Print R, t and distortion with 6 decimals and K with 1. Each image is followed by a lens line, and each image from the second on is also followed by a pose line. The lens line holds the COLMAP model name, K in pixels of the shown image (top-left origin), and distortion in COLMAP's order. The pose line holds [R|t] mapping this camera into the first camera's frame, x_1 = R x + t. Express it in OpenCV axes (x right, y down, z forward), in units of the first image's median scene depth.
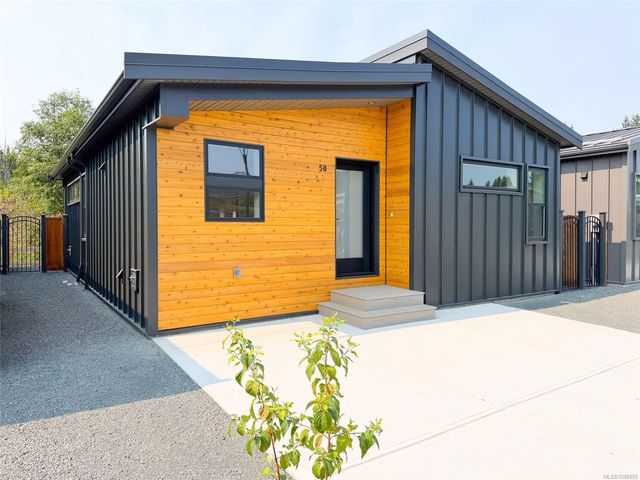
lens RADIAL K [[475.5, 0, 319.8], [0, 475.5, 239.2], [0, 0, 1]] dist [0.019629, -0.025470]
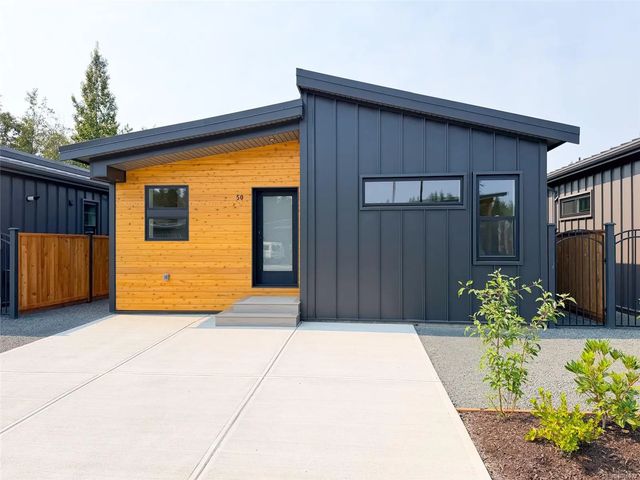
lens RADIAL K [[475.5, 0, 318.4], [0, 475.5, 239.5], [0, 0, 1]] dist [0.019629, -0.025470]
pose [[0.763790, -0.005372, -0.645442, 1.020142], [-0.016638, 0.999469, -0.028007, -0.007782], [0.645250, 0.032130, 0.763295, 0.192806]]
